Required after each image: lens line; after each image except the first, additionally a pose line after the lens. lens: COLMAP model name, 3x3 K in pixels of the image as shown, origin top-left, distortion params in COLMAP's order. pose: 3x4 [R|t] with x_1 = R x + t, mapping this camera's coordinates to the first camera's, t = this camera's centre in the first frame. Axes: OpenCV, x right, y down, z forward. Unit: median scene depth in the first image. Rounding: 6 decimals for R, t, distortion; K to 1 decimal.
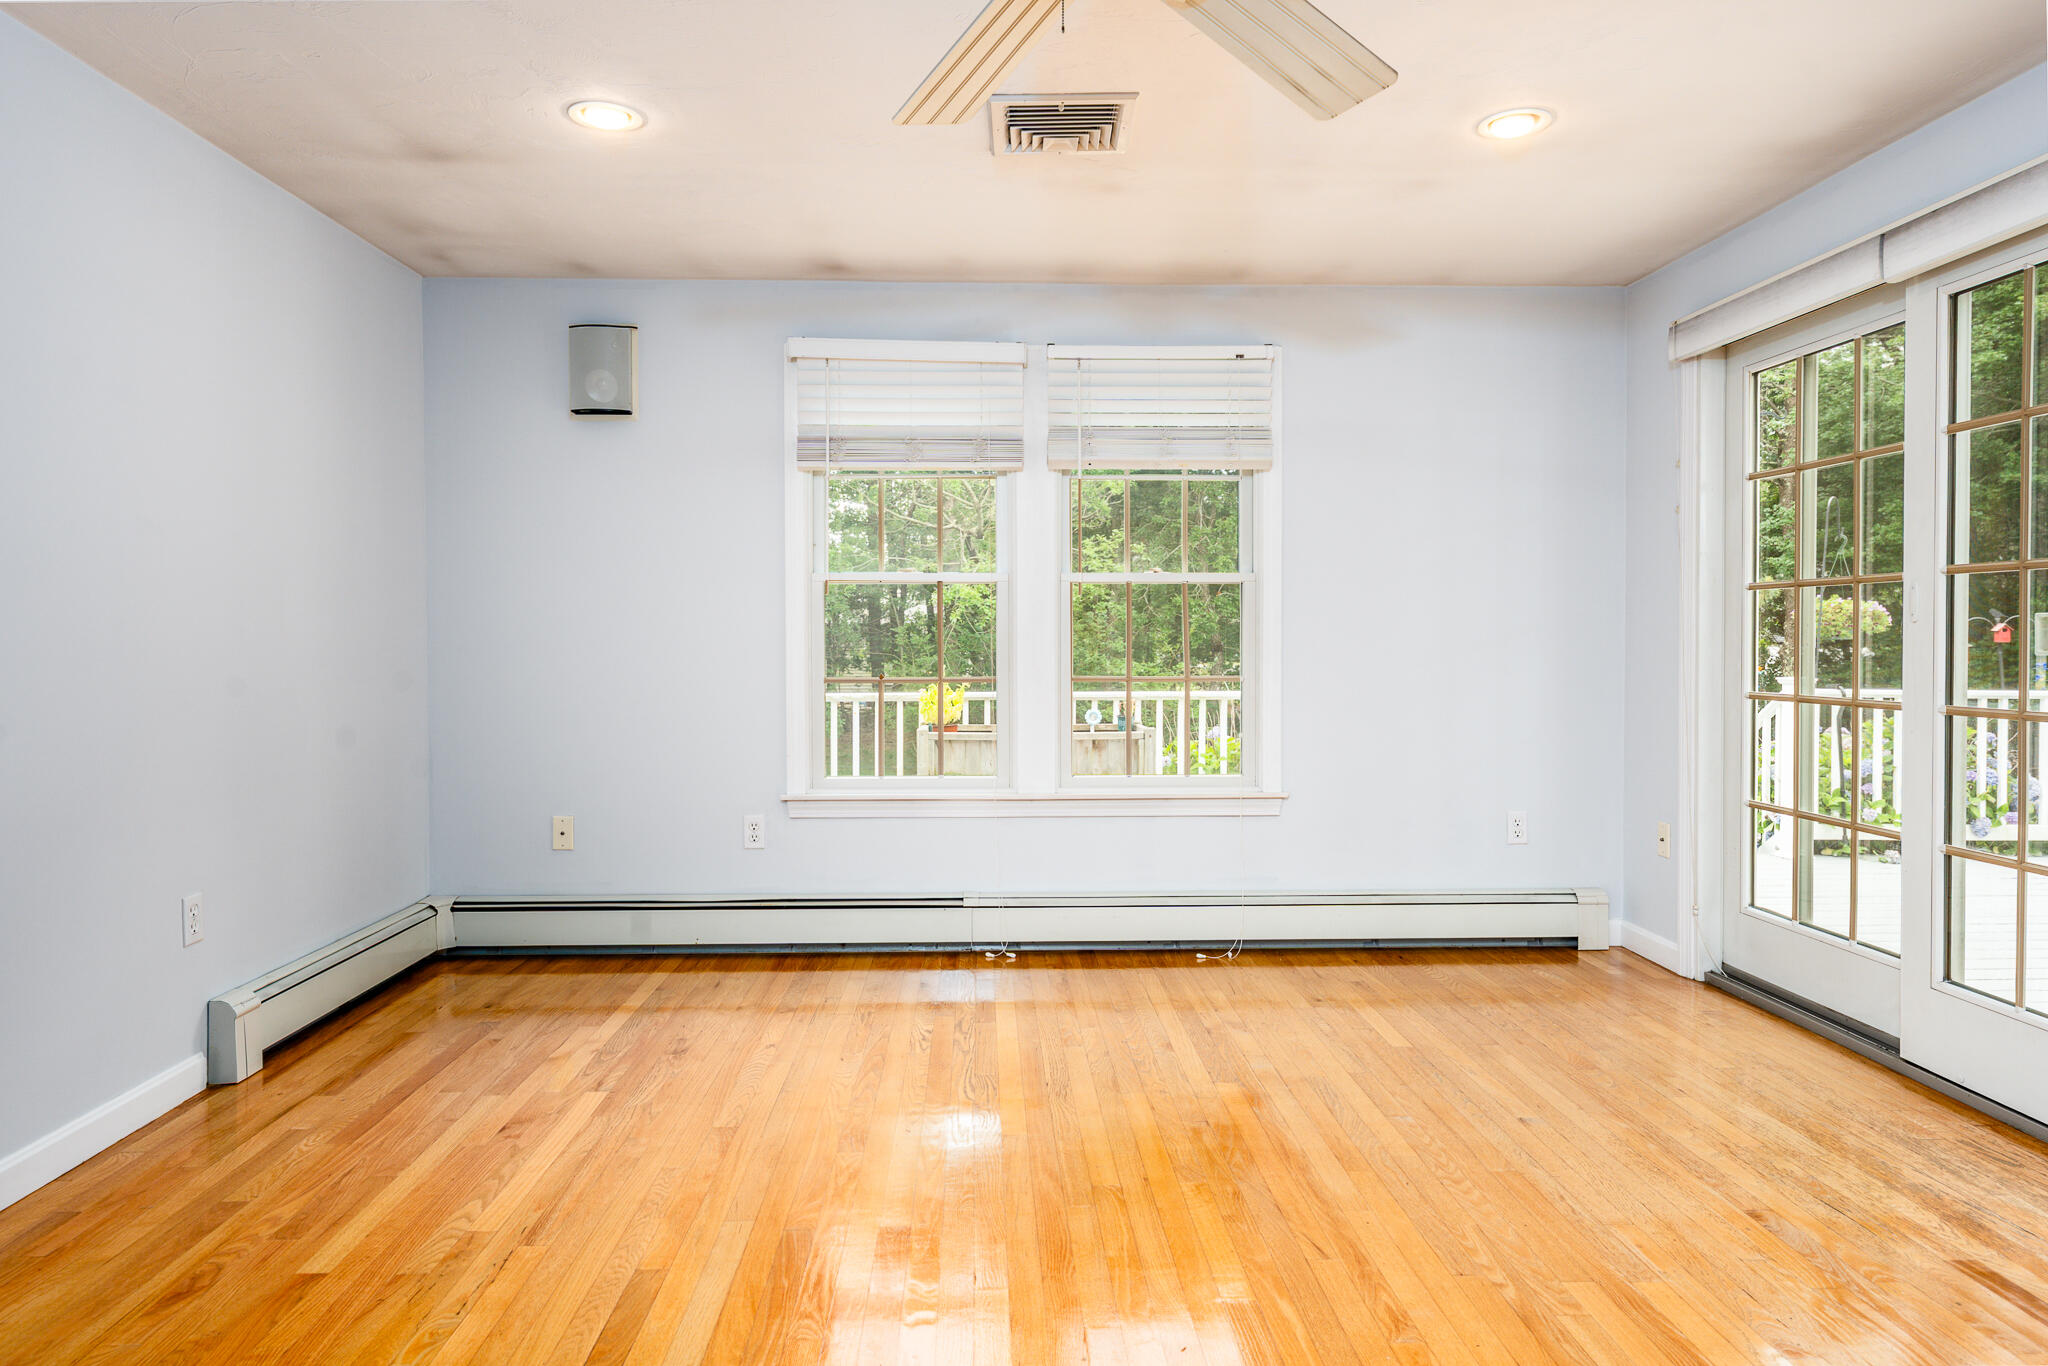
lens RADIAL K [[1307.7, 0, 1021.4], [0, 1307.7, 652.7], [0, 0, 1]] dist [0.127636, -0.000141]
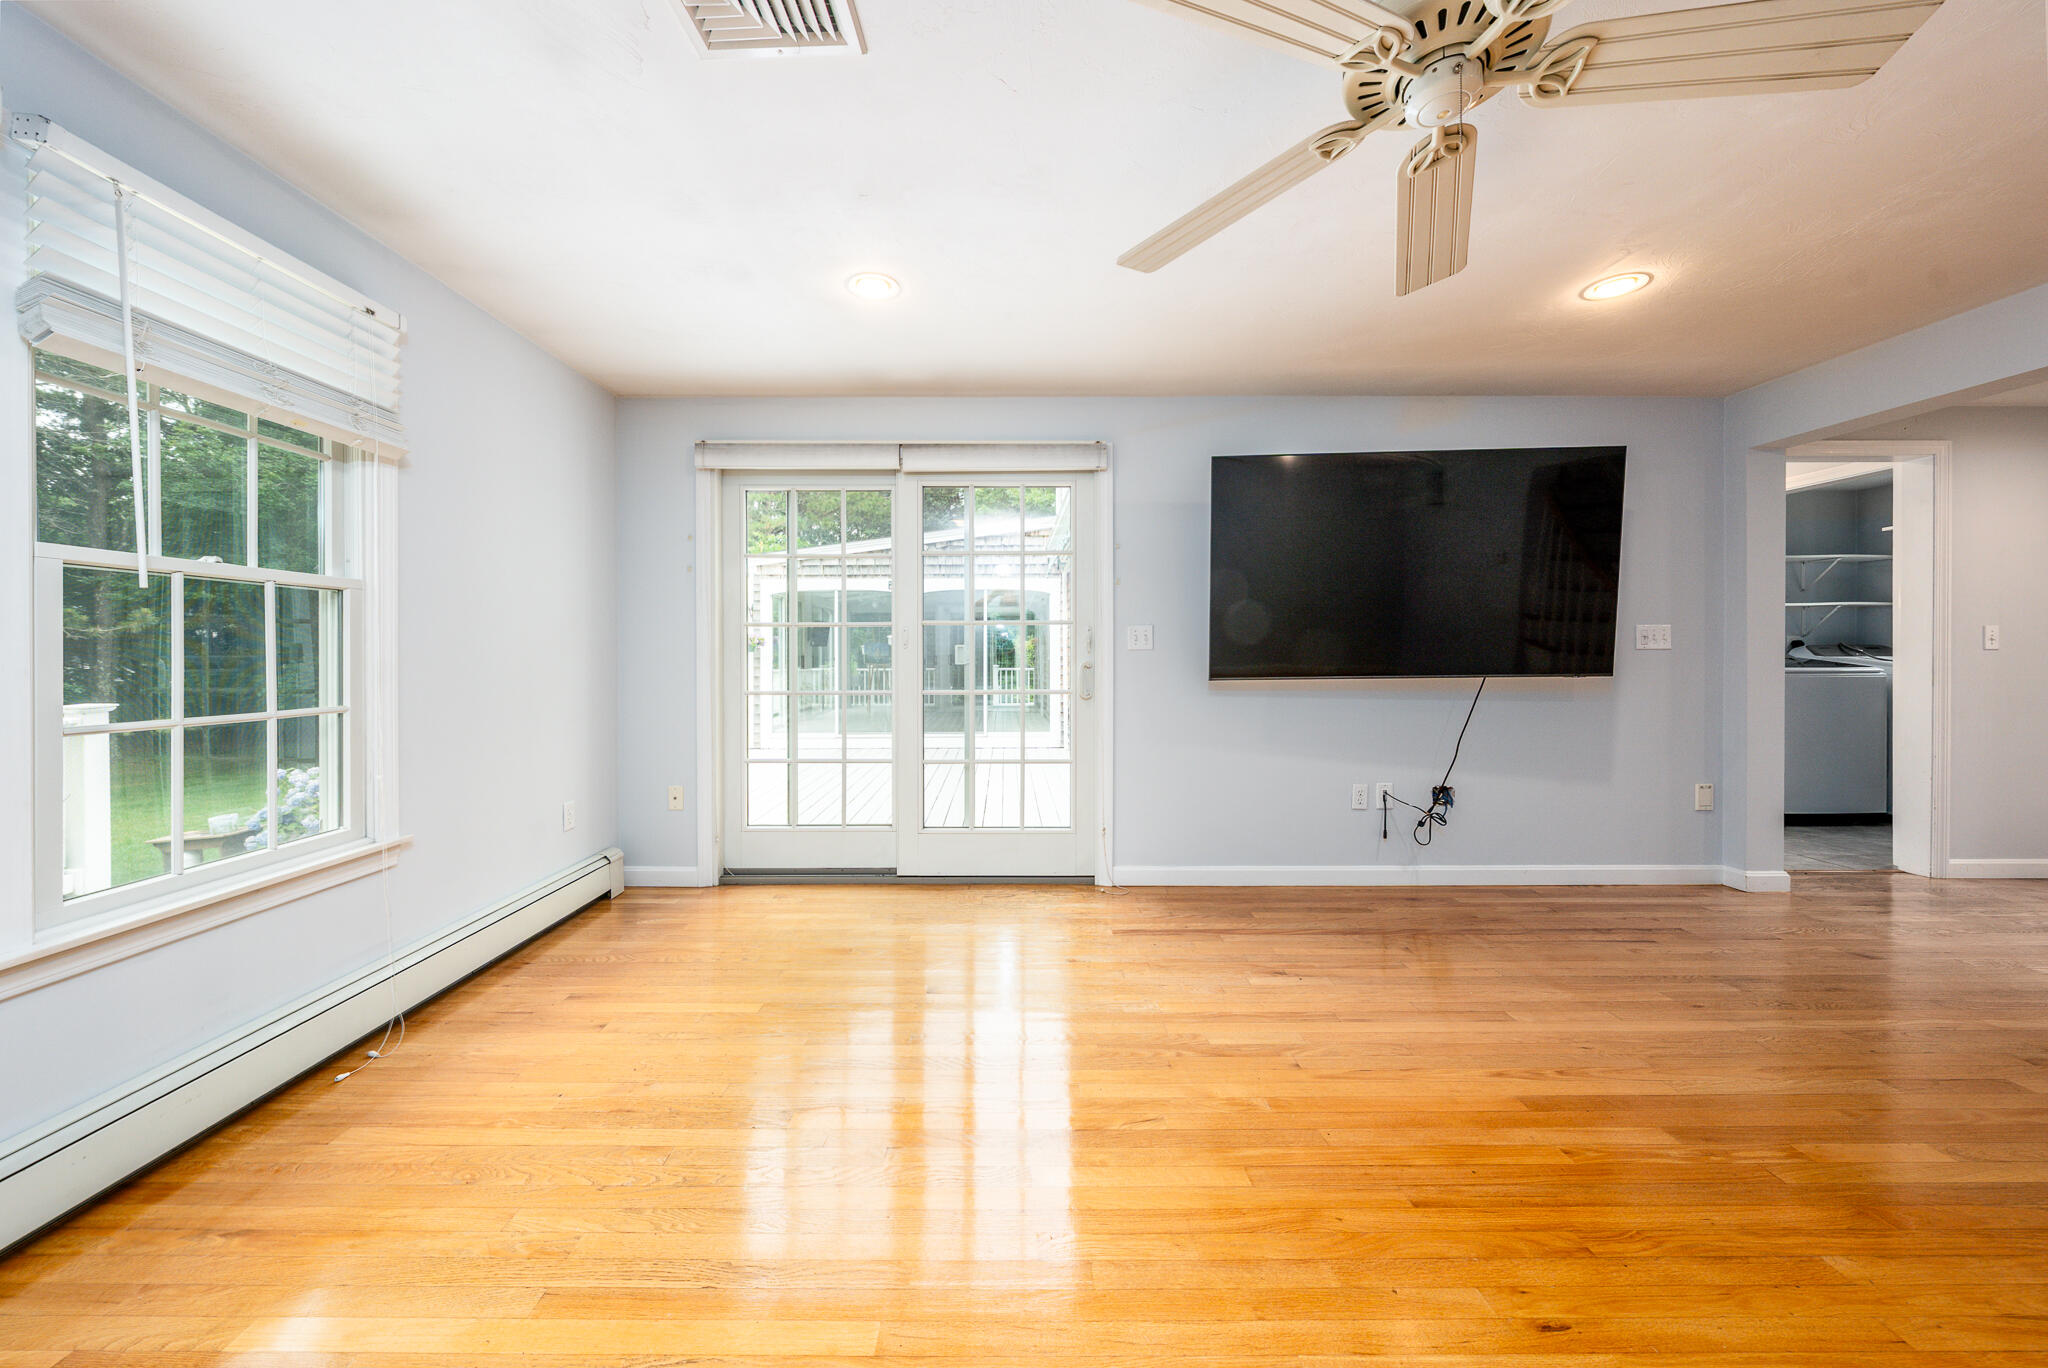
lens RADIAL K [[727.3, 0, 1017.8], [0, 727.3, 645.4], [0, 0, 1]] dist [0.001160, 0.000173]
pose [[0.029305, 0.012780, 0.999489, -0.361406], [0.013212, 0.999826, -0.013171, -0.010047], [-0.999483, 0.013592, 0.029131, 0.794819]]
